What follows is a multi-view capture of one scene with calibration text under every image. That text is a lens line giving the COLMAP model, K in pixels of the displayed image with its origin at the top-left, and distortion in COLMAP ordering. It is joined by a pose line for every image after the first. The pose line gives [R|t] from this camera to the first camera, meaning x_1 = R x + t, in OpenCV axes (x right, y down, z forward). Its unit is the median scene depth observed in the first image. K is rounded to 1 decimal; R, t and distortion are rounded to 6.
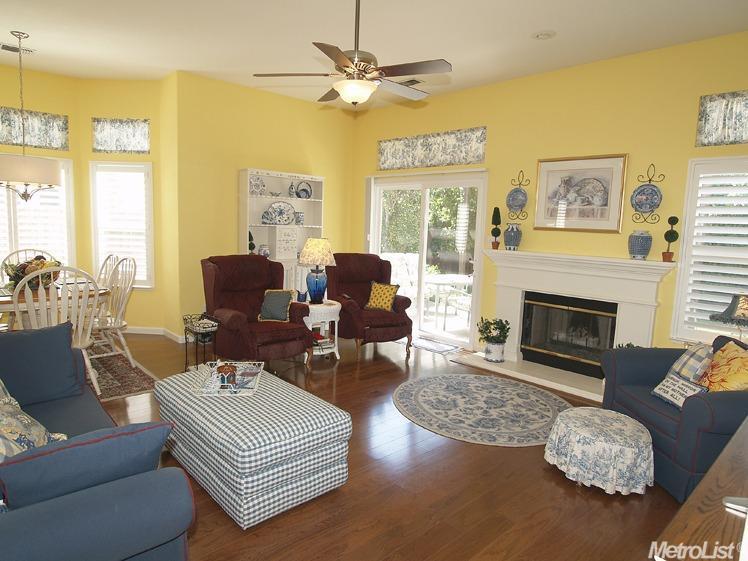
lens RADIAL K [[469.3, 0, 371.2], [0, 469.3, 282.8], [0, 0, 1]] dist [-0.037399, -0.001985]
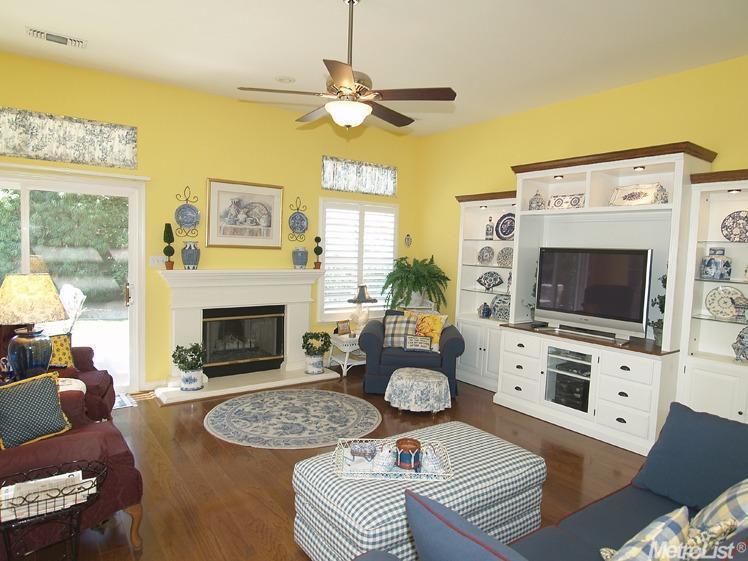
lens RADIAL K [[469.3, 0, 370.7], [0, 469.3, 278.6], [0, 0, 1]] dist [-0.037399, -0.001985]
pose [[0.124822, -0.094381, 0.987680, -0.696639], [0.098992, 0.991683, 0.082253, -0.109038], [-0.987228, 0.087506, 0.133127, 0.603253]]
